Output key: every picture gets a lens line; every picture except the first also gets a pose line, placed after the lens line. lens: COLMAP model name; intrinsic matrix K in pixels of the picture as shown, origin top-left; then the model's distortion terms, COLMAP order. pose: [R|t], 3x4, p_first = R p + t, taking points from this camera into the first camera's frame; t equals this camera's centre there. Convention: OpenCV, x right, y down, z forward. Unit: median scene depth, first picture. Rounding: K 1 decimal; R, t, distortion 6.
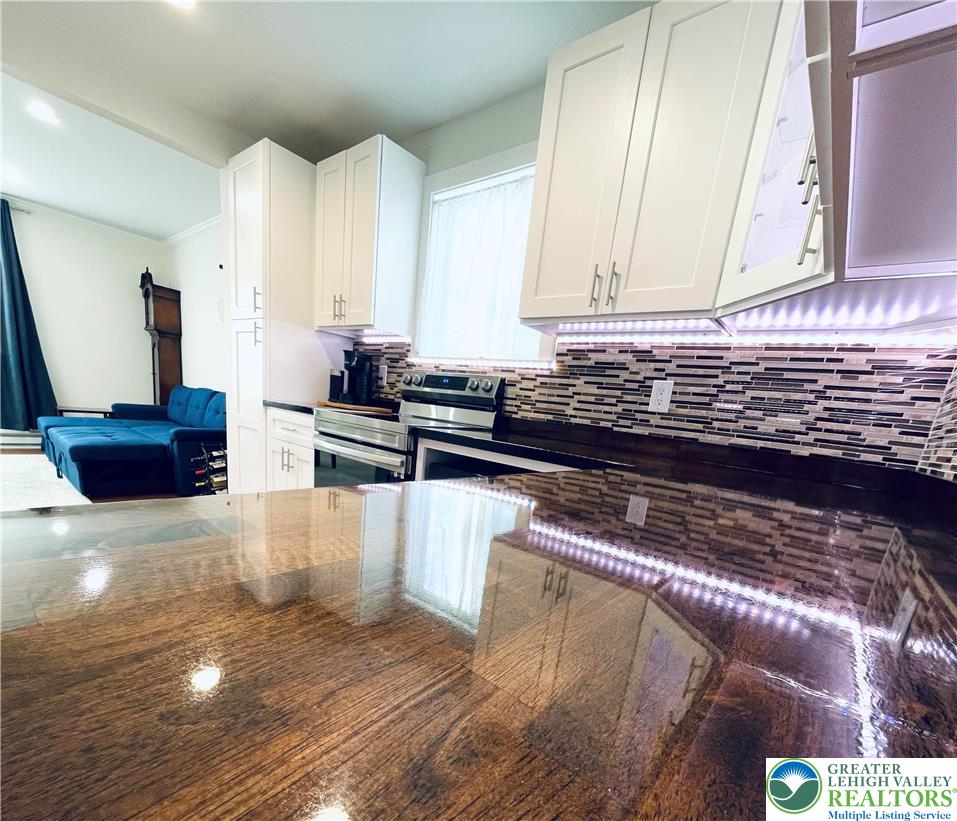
lens RADIAL K [[443.5, 0, 482.2], [0, 443.5, 523.8], [0, 0, 1]] dist [-0.001980, -0.000034]
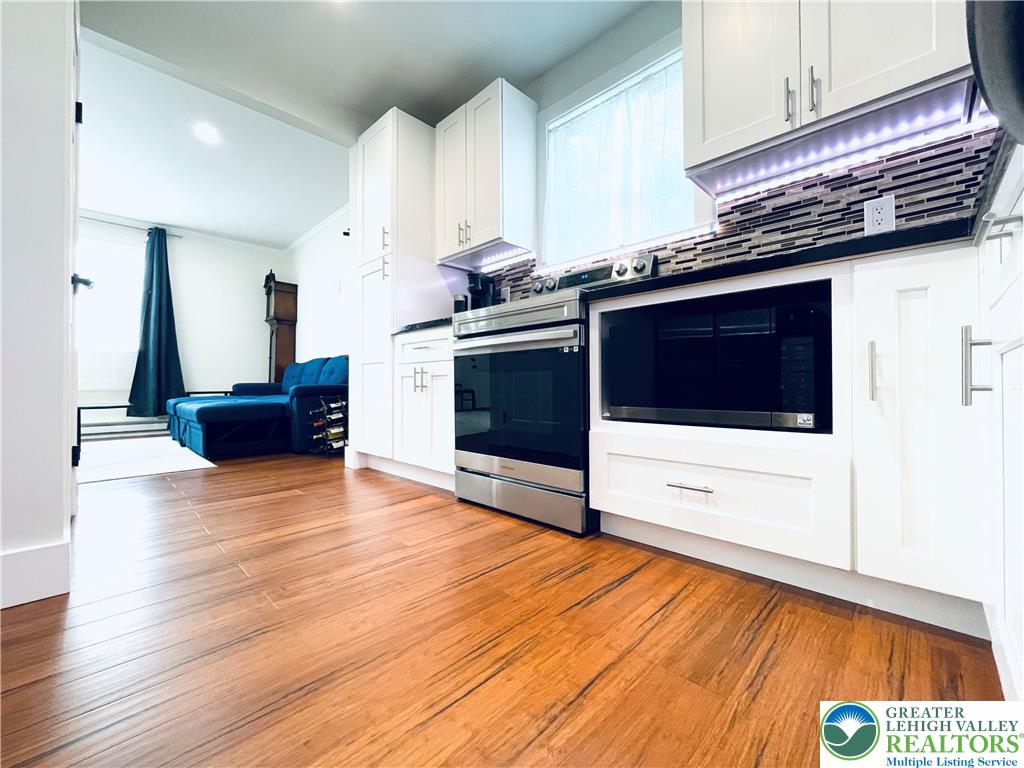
lens RADIAL K [[414.2, 0, 513.9], [0, 414.2, 384.3], [0, 0, 1]] dist [-0.002896, -0.000310]
pose [[0.991615, -0.115835, -0.057294, -0.240001], [0.096632, 0.959000, -0.266423, 0.139860], [0.085806, 0.258653, 0.962152, 0.219273]]
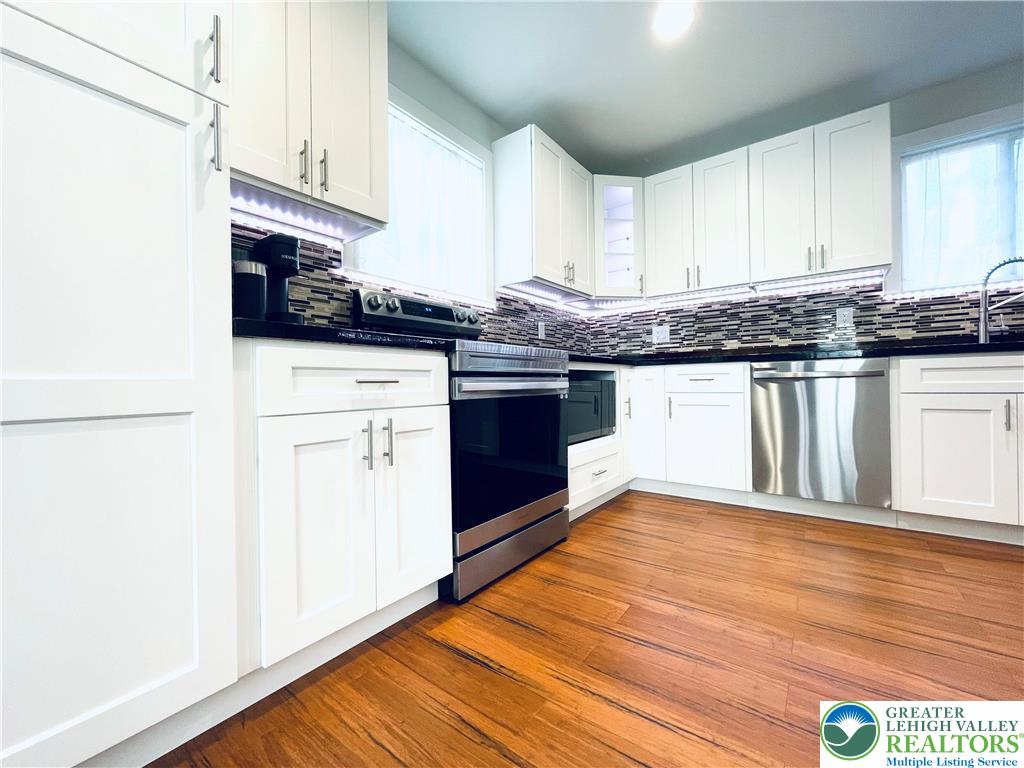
lens RADIAL K [[414.2, 0, 513.3], [0, 414.2, 381.6], [0, 0, 1]] dist [-0.002896, -0.000310]
pose [[-0.072524, -0.108568, 0.991440, -1.084829], [0.261323, 0.957261, 0.123941, -0.276449], [-0.962523, 0.268074, -0.041053, 1.040431]]
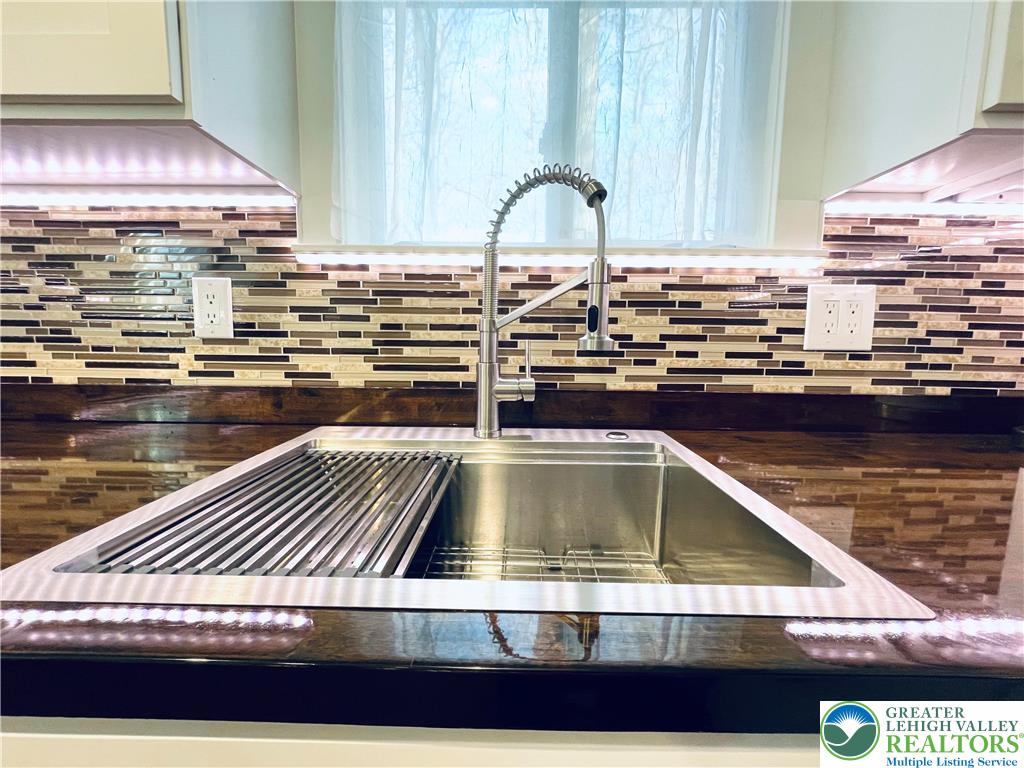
lens RADIAL K [[414.2, 0, 511.5], [0, 414.2, 390.5], [0, 0, 1]] dist [-0.002896, -0.000310]
pose [[-0.641088, -0.208412, 0.738628, -0.411575], [0.110896, 0.927166, 0.357862, -0.084779], [-0.759413, 0.311332, -0.571283, 0.021238]]
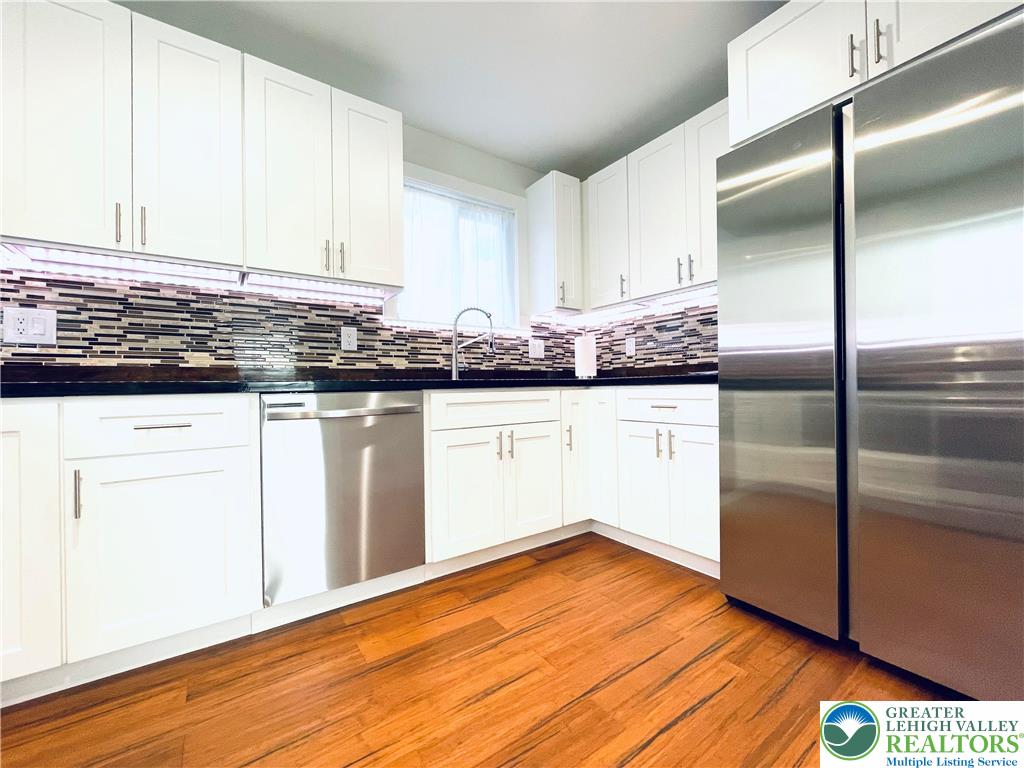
lens RADIAL K [[414.2, 0, 512.8], [0, 414.2, 384.3], [0, 0, 1]] dist [-0.002896, -0.000310]
pose [[-0.967085, -0.093013, 0.236844, -0.570137], [-0.027680, 0.963727, 0.265450, -0.225832], [-0.252943, 0.250157, -0.934581, 0.886459]]
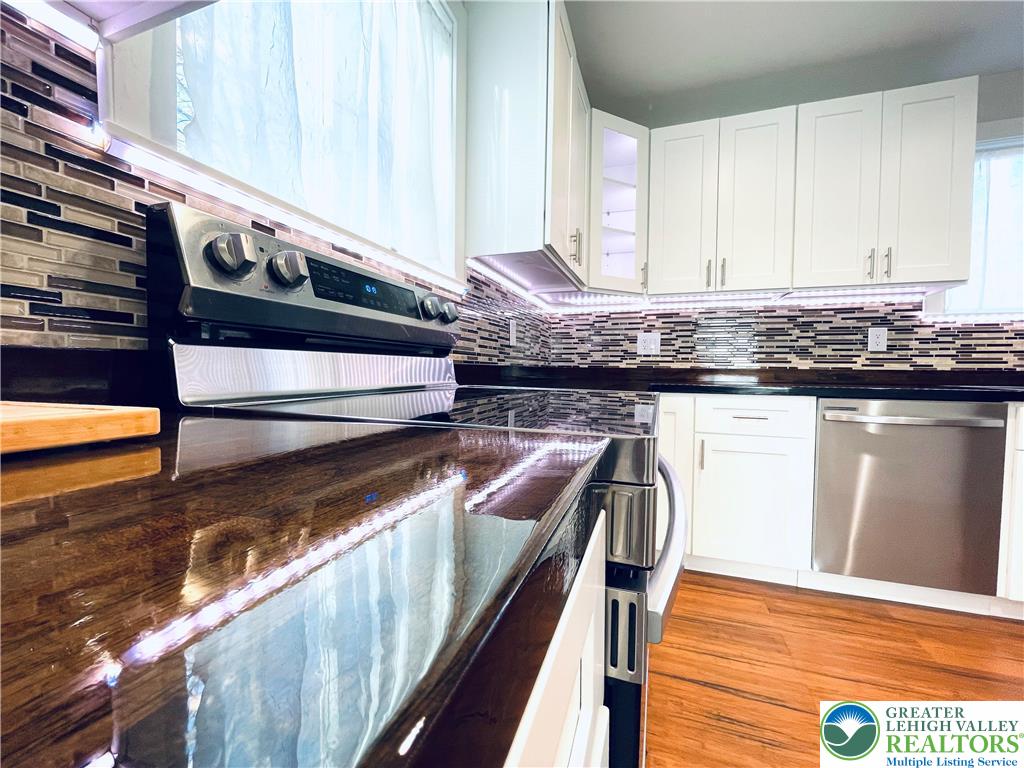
lens RADIAL K [[414.2, 0, 513.2], [0, 414.2, 382.3], [0, 0, 1]] dist [-0.002896, -0.000310]
pose [[-0.369989, -0.146664, 0.917386, -0.537131], [0.185643, 0.955874, 0.227689, -0.348471], [-0.910299, 0.254548, -0.326435, 1.175572]]
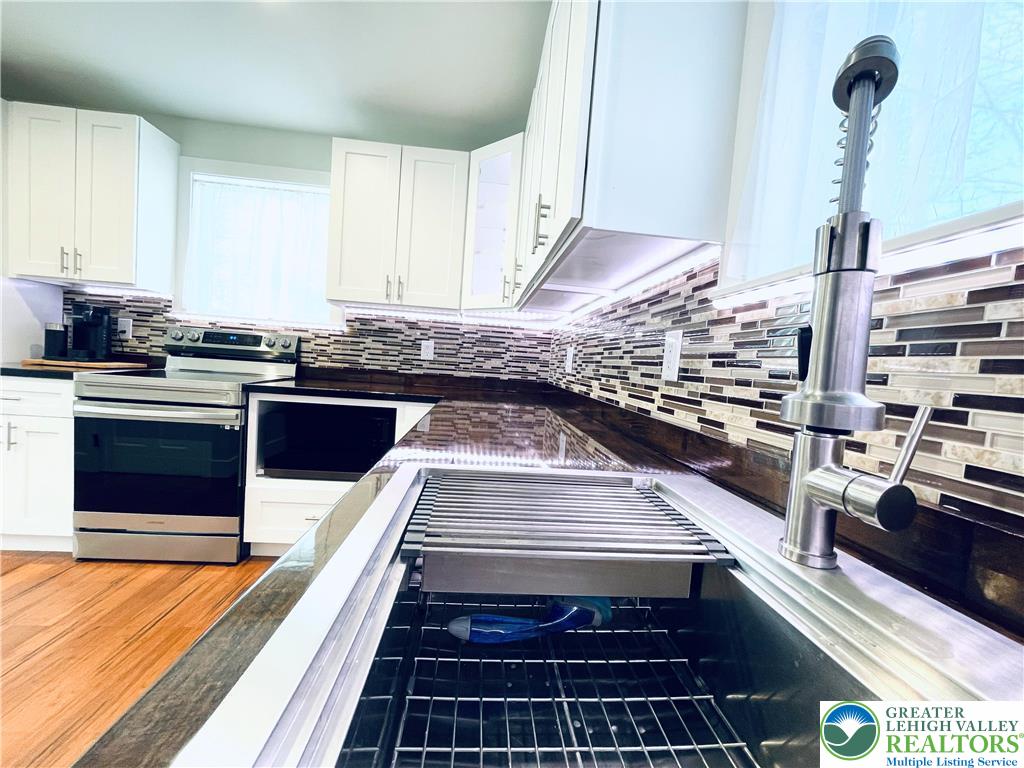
lens RADIAL K [[414.2, 0, 515.3], [0, 414.2, 381.7], [0, 0, 1]] dist [-0.002896, -0.000310]
pose [[0.697871, -0.098729, 0.709386, -0.382907], [0.192680, 0.979819, -0.053185, -0.027867], [-0.689819, 0.173801, 0.702811, -0.219064]]
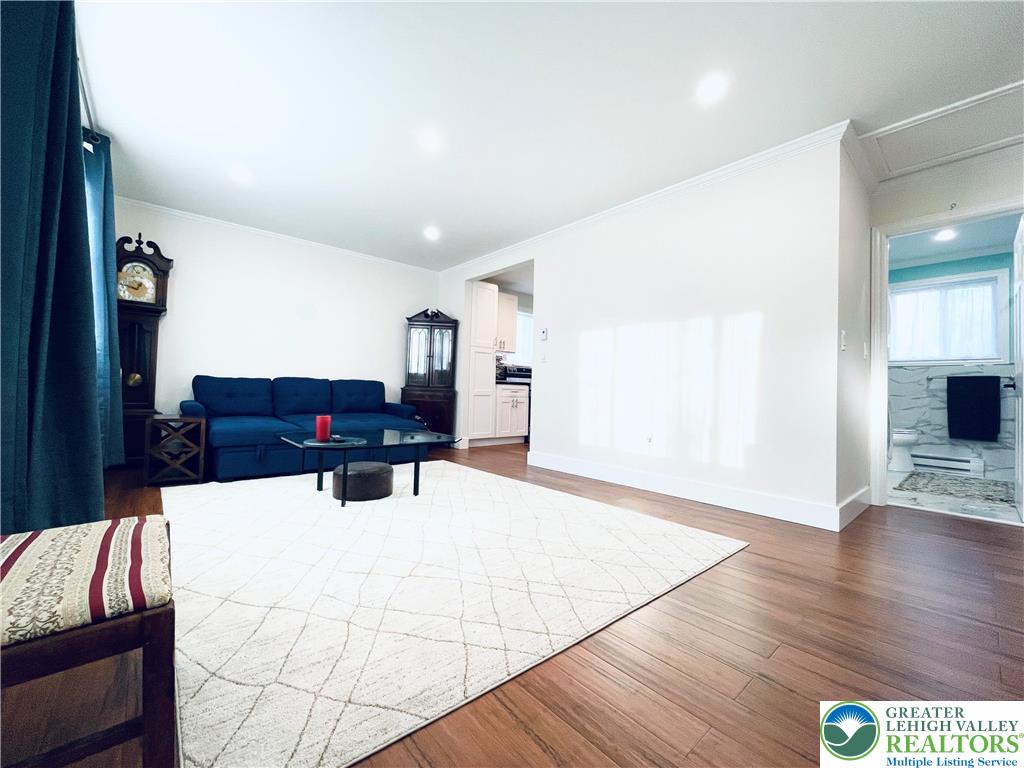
lens RADIAL K [[414.2, 0, 503.2], [0, 414.2, 376.2], [0, 0, 1]] dist [-0.002896, -0.000310]
pose [[0.157267, -0.088679, 0.983567, -3.354348], [0.234933, 0.970727, 0.049956, -0.524282], [-0.959205, 0.223216, 0.173497, 0.746374]]
